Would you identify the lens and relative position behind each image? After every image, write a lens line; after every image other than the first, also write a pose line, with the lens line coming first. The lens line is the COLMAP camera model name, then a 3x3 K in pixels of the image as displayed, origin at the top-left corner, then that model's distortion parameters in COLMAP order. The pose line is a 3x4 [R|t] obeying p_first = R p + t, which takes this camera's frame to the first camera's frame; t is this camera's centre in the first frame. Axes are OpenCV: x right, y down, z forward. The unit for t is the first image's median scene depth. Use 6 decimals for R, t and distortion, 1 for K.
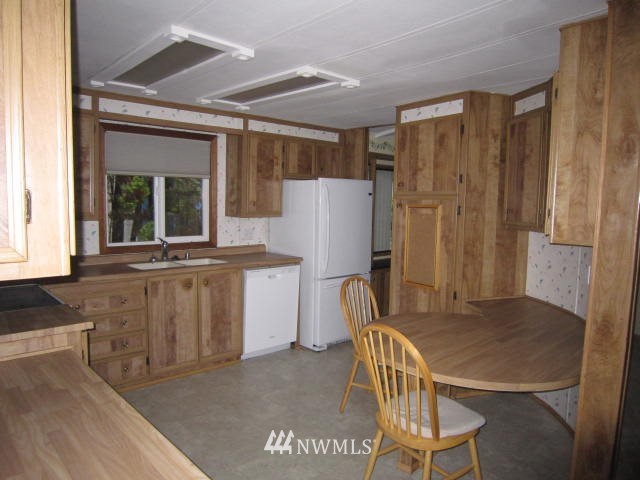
lens RADIAL K [[452.8, 0, 318.5], [0, 452.8, 238.0], [0, 0, 1]] dist [-0.060529, 0.017663]
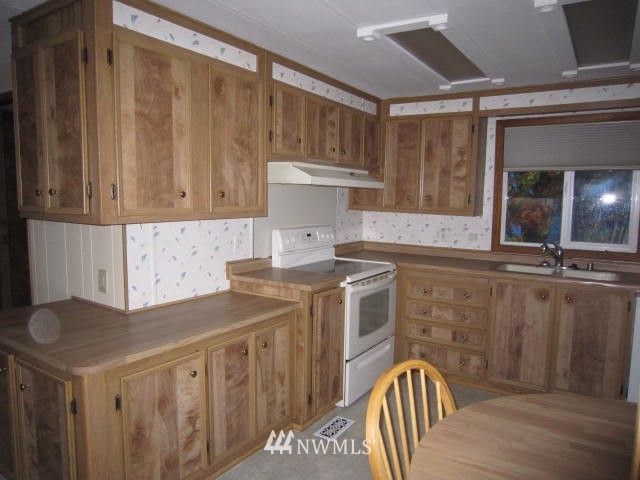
lens RADIAL K [[452.8, 0, 318.0], [0, 452.8, 241.0], [0, 0, 1]] dist [-0.060529, 0.017663]
pose [[0.253641, 0.080265, -0.963963, 0.412733], [-0.088396, 0.994305, 0.059532, -0.012315], [0.963251, 0.070110, 0.259292, 0.370462]]
